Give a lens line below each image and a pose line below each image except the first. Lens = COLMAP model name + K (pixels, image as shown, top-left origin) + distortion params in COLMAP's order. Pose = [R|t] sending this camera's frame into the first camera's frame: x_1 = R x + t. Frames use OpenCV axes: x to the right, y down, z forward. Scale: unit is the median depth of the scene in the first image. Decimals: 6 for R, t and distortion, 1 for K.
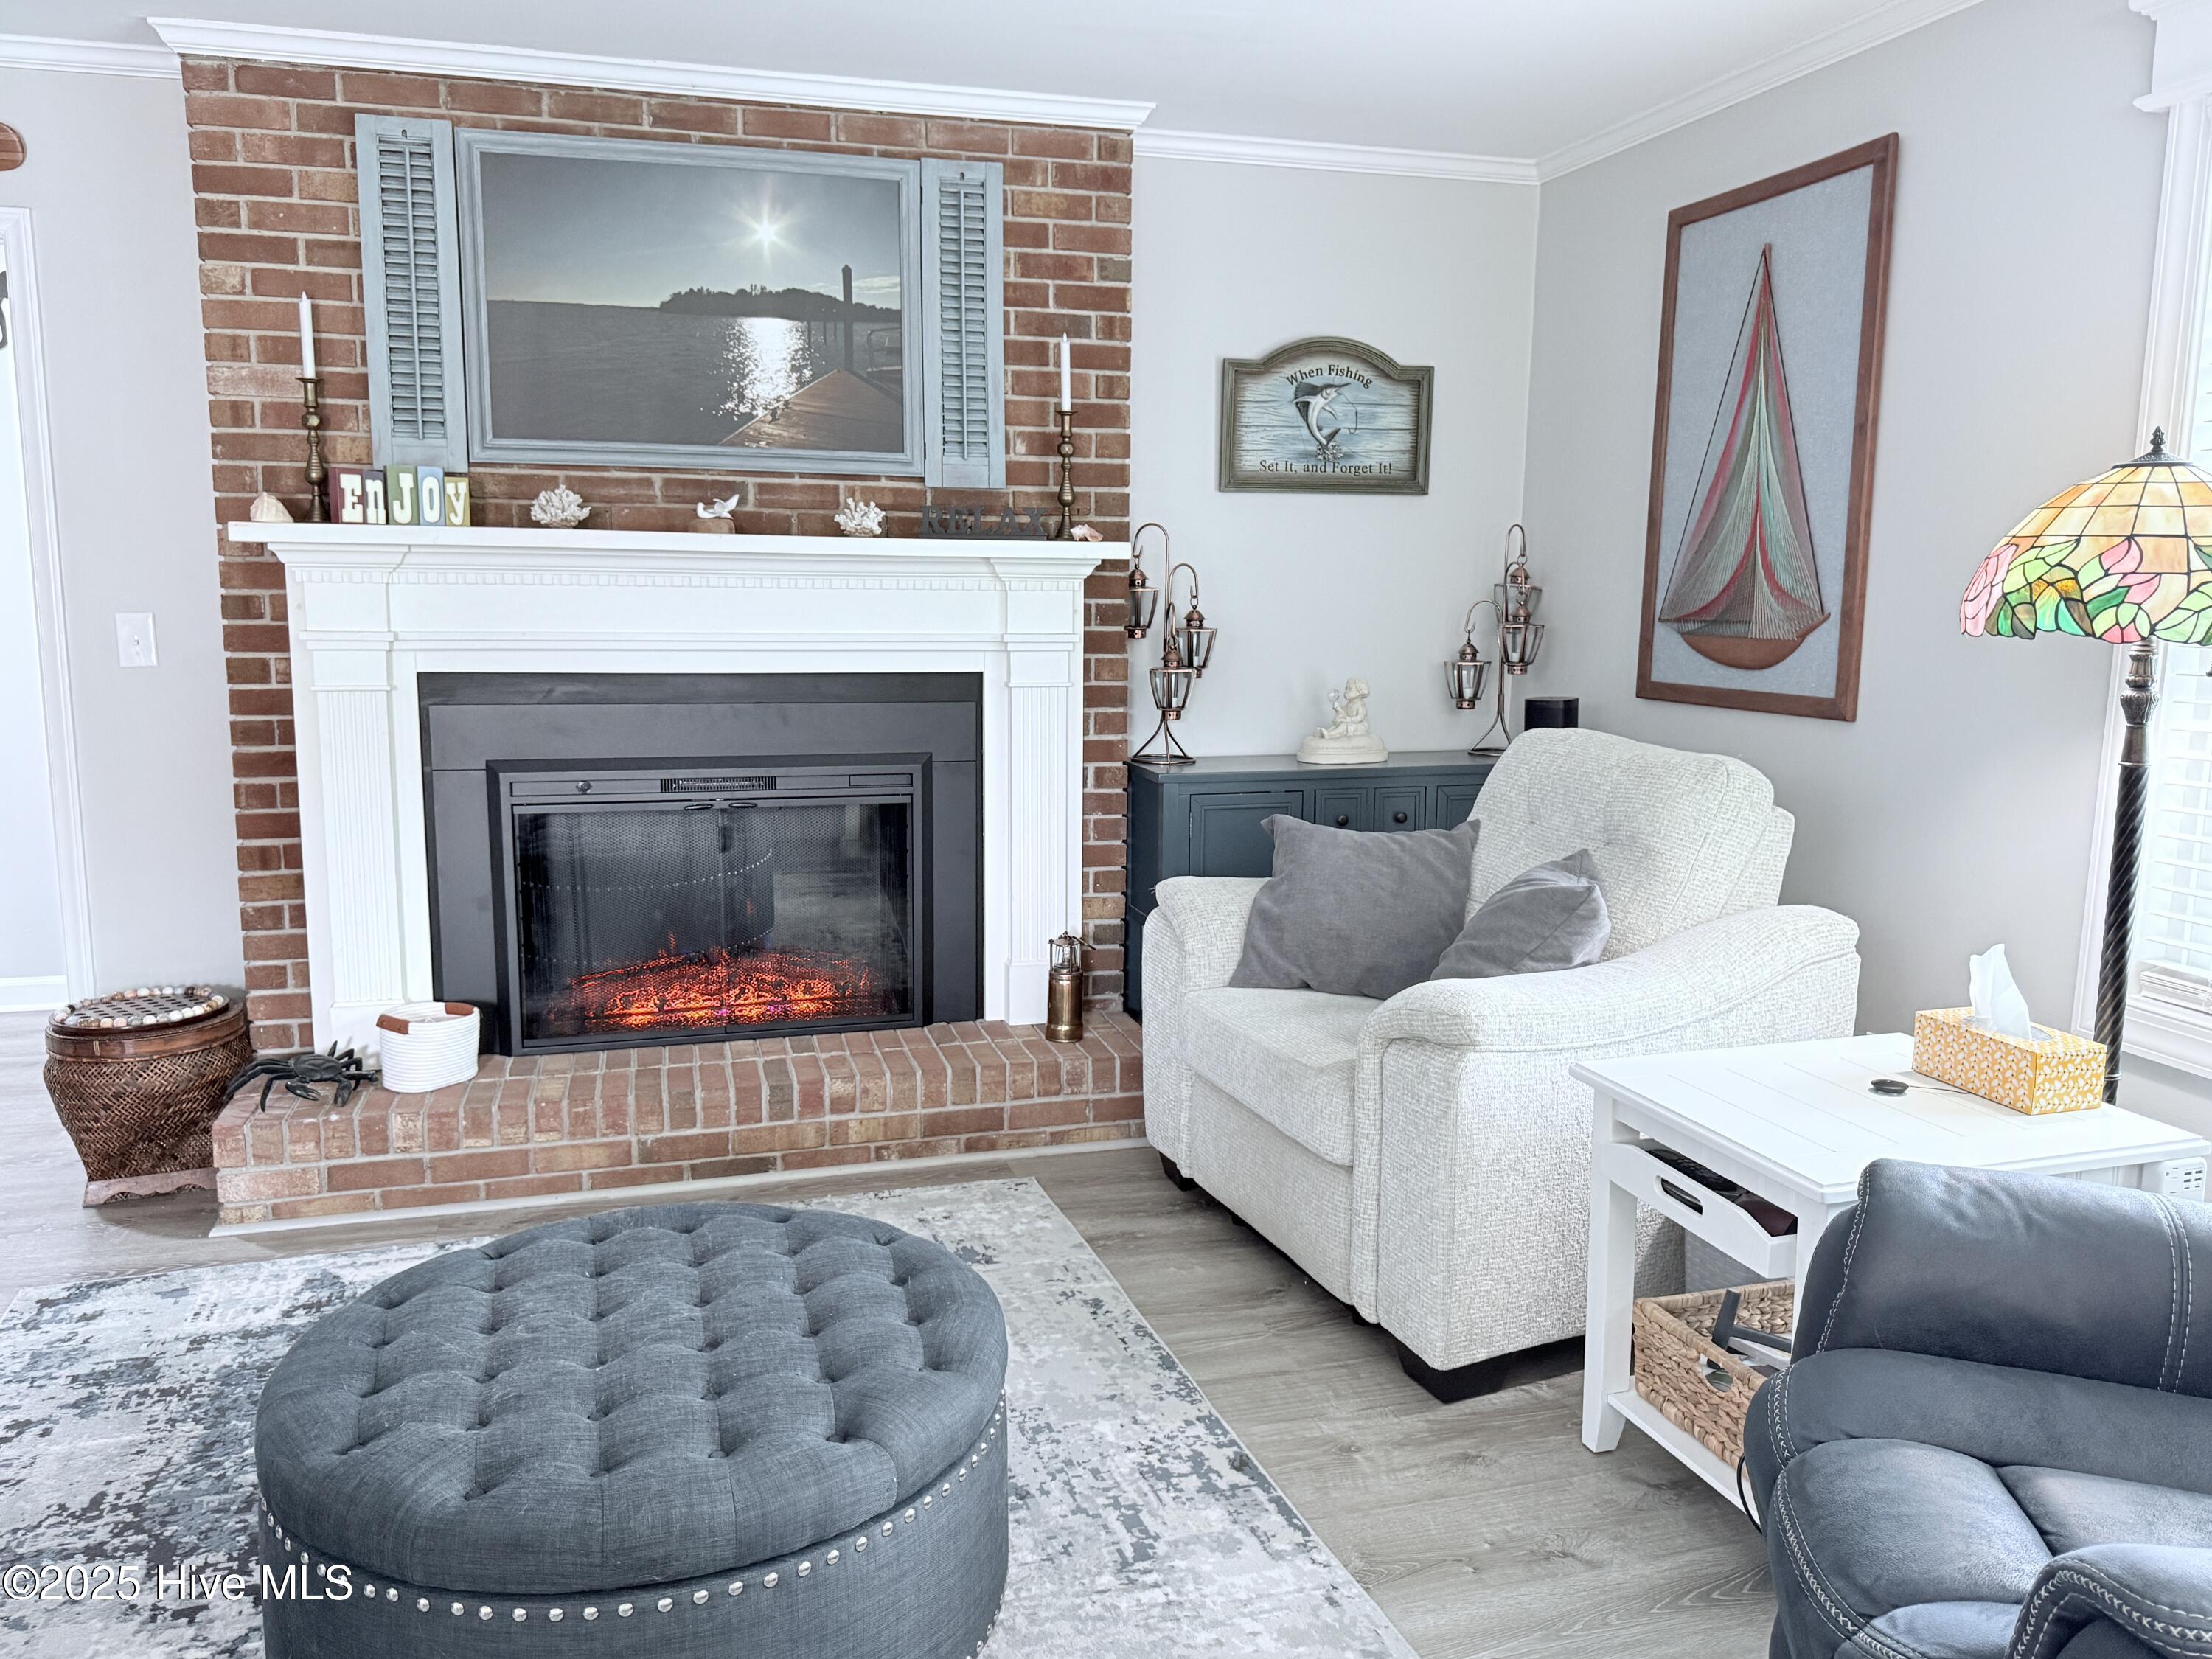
lens RADIAL K [[1646.2, 0, 1101.5], [0, 1646.2, 838.5], [0, 0, 1]] dist [0.119011, -0.211107]
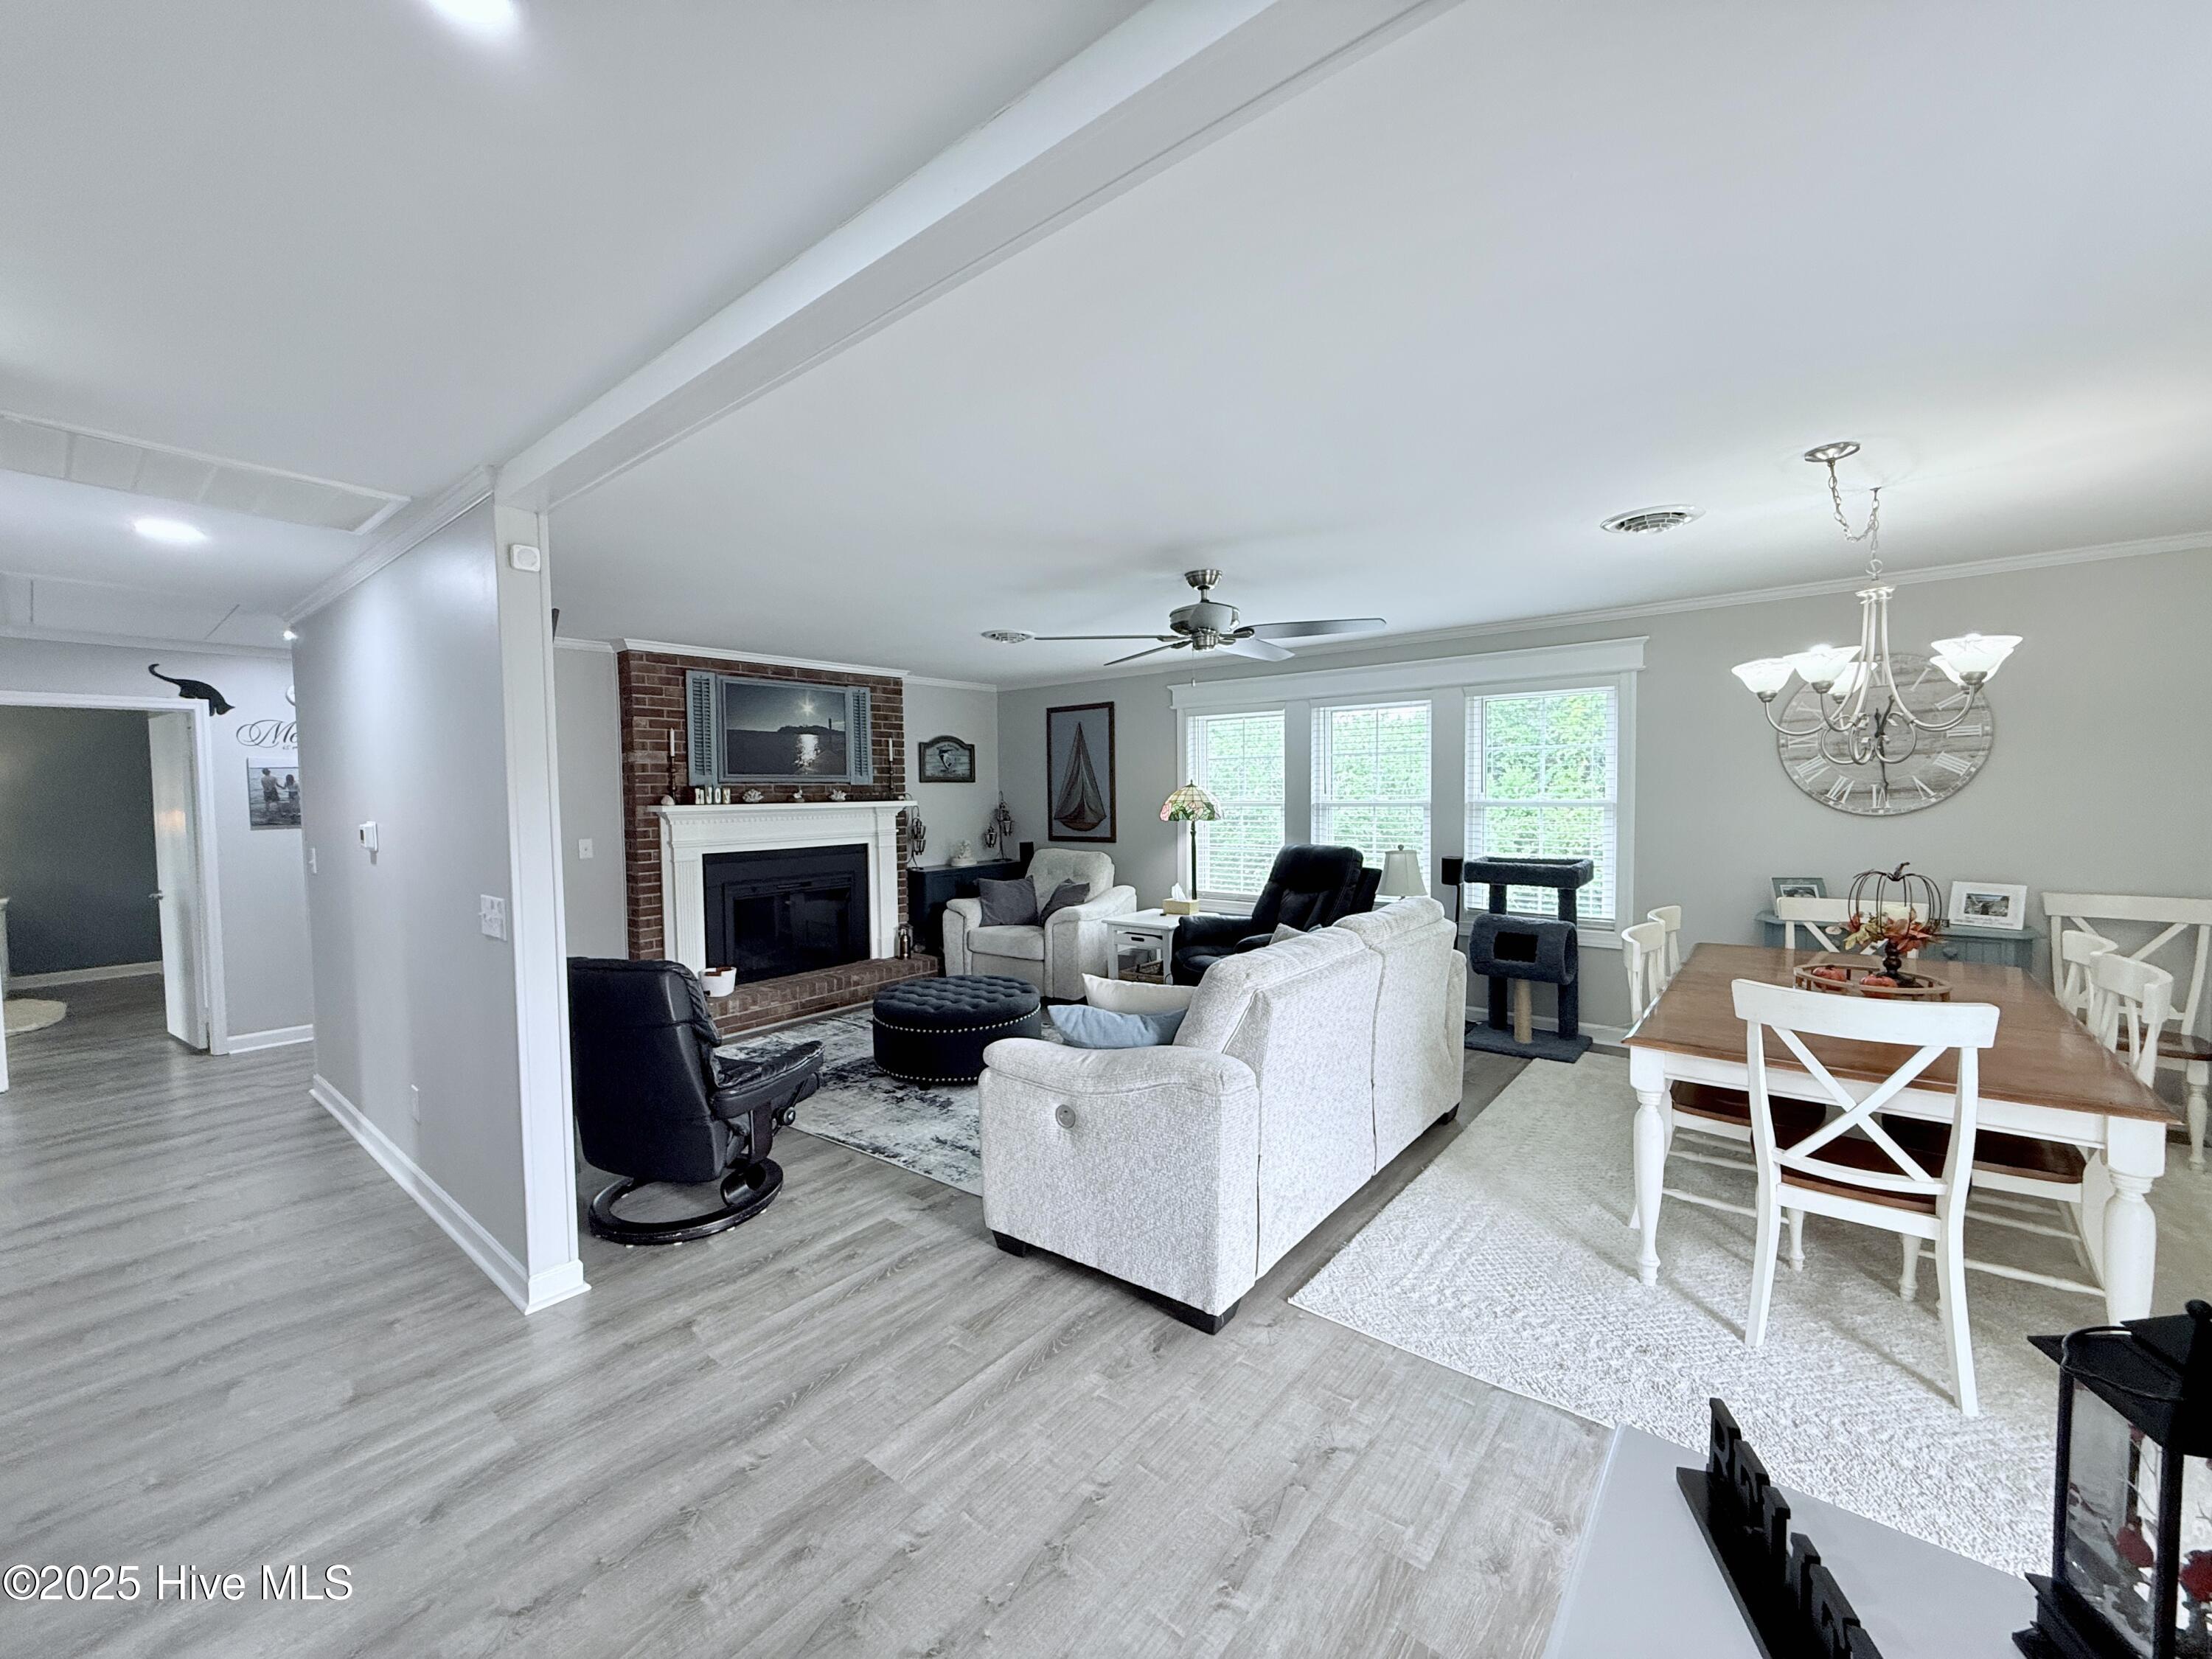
lens RADIAL K [[879.0, 0, 1100.0], [0, 879.0, 826.1], [0, 0, 1]] dist [0.000284, -0.000018]
pose [[0.822904, -0.044439, 0.566439, -0.677290], [0.109337, 0.990689, -0.081118, 0.050273], [-0.557560, 0.128685, 0.820101, -0.620889]]
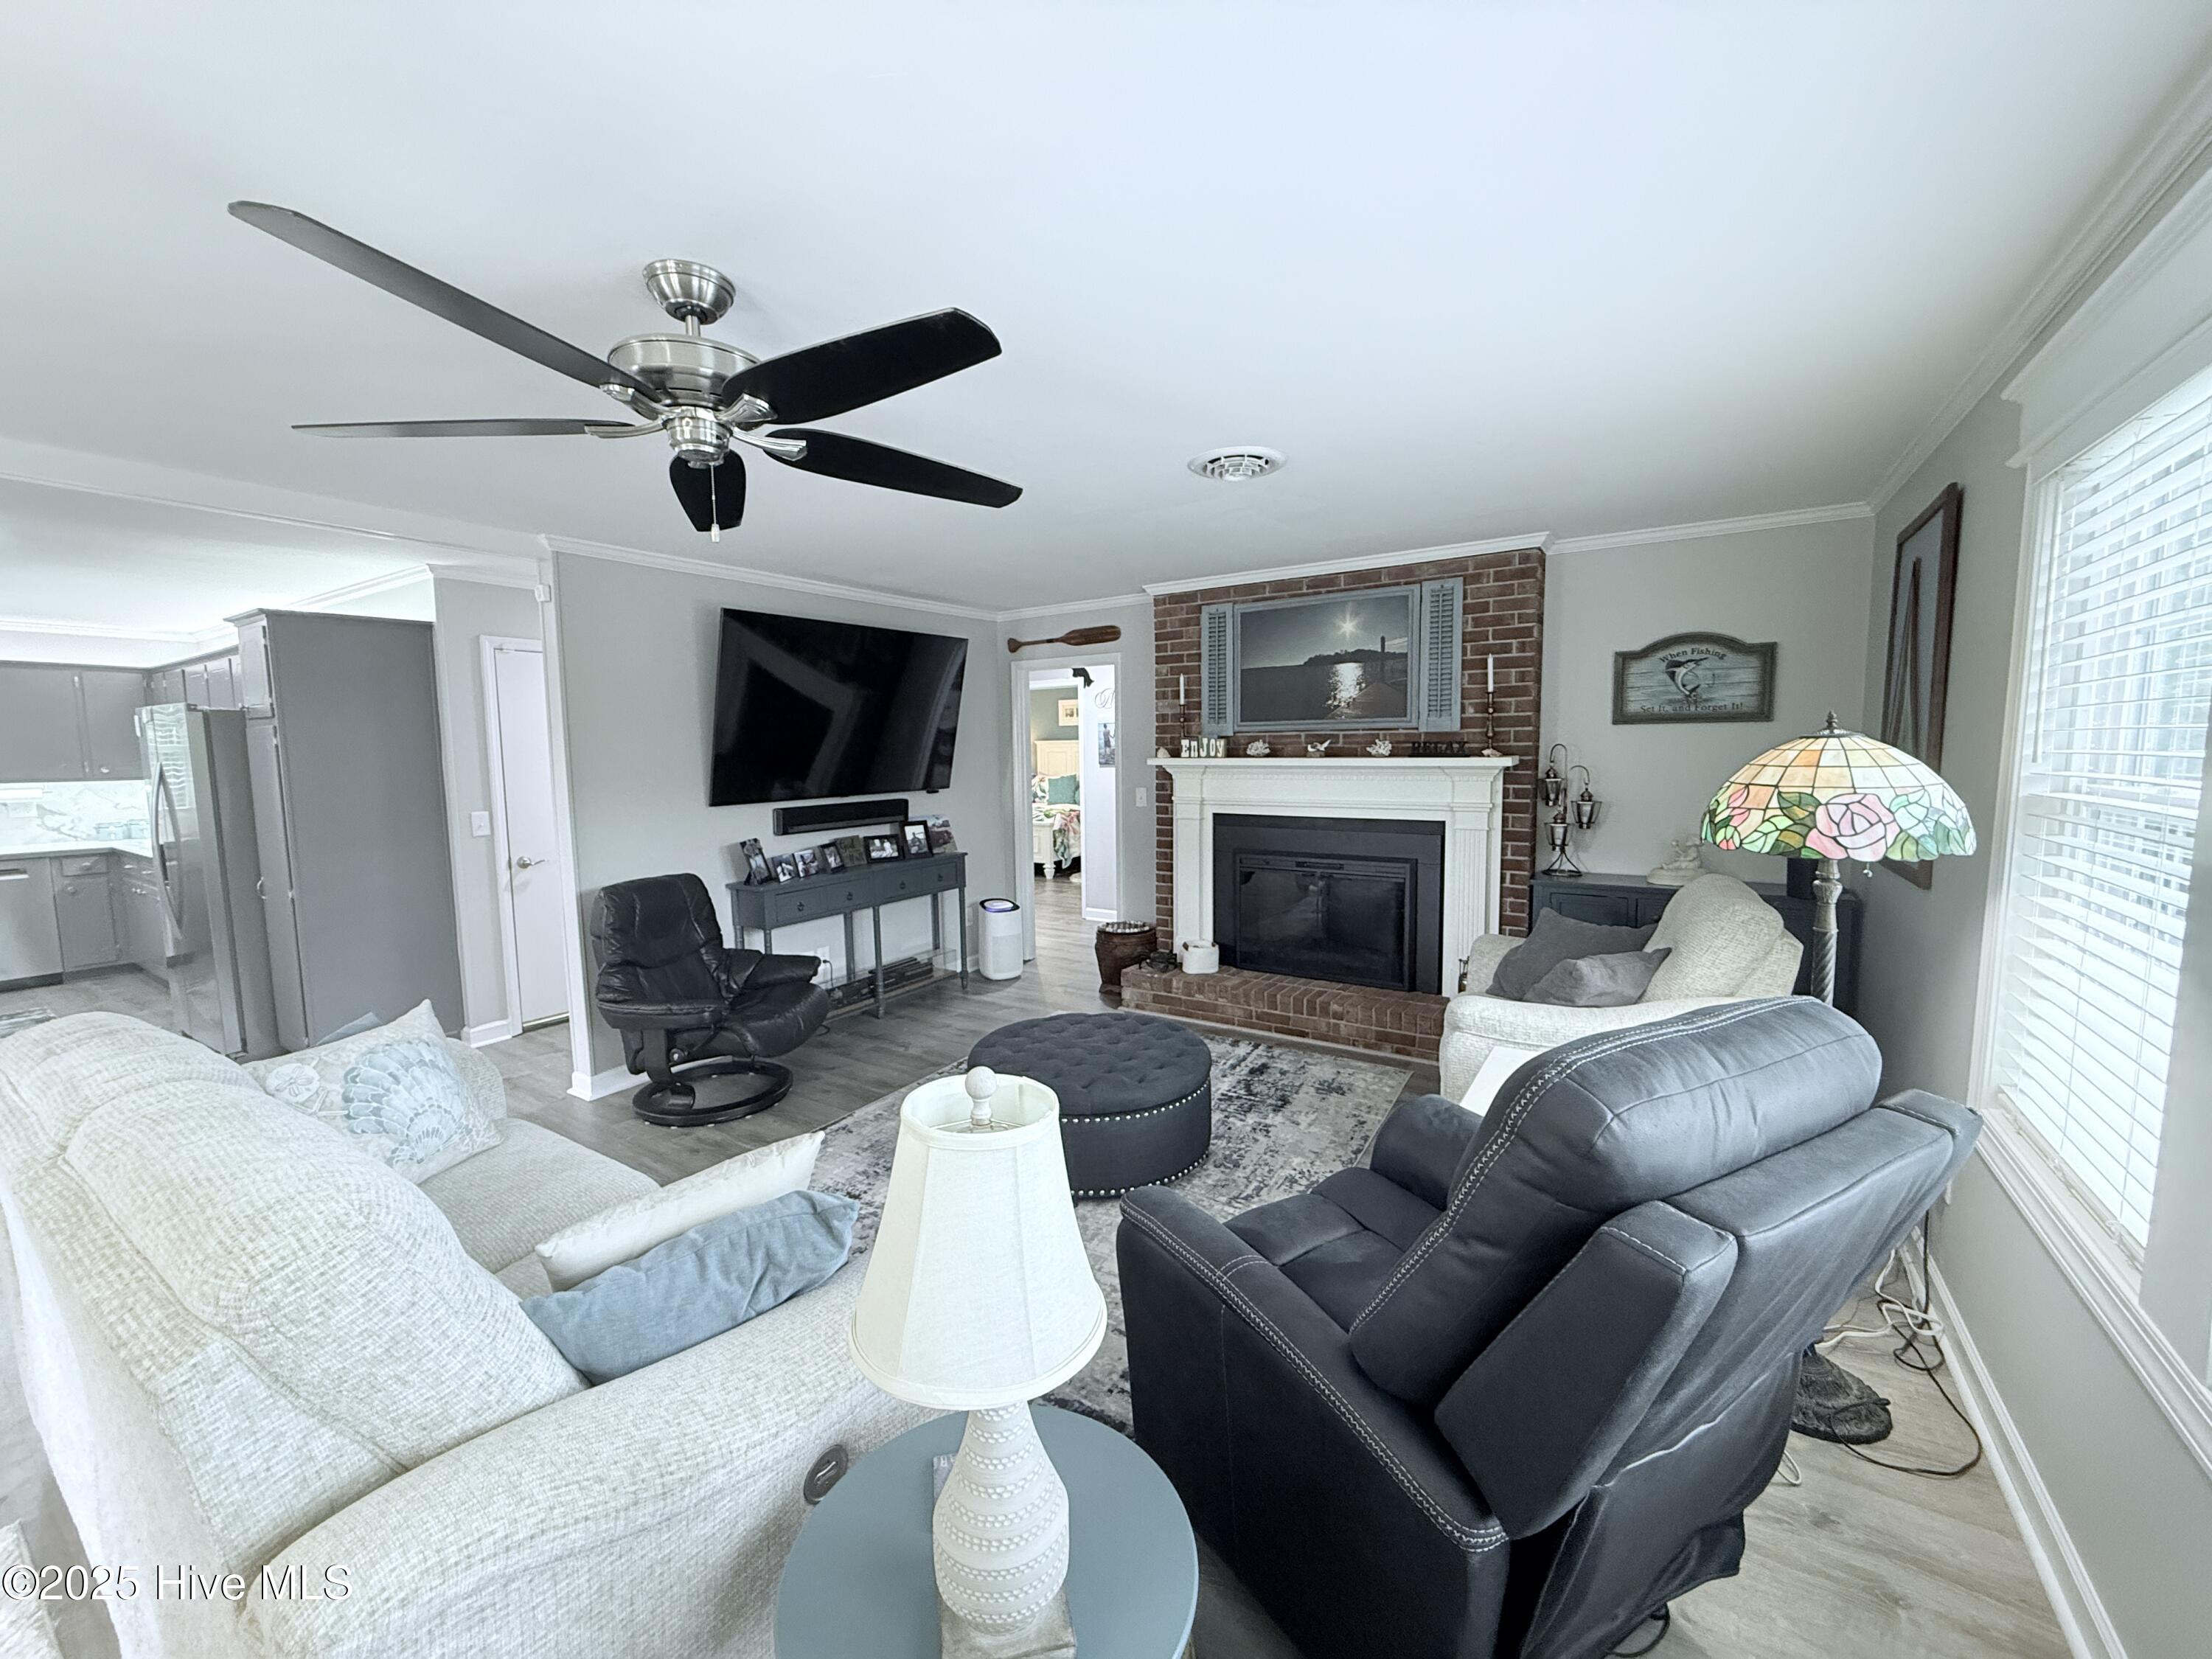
lens RADIAL K [[879.0, 0, 1100.0], [0, 879.0, 826.1], [0, 0, 1]] dist [0.000284, -0.000018]
pose [[0.651473, 0.050783, -0.756970, 0.489219], [-0.097437, 0.995095, -0.017099, -0.037177], [0.752389, 0.084897, 0.653225, -0.018069]]
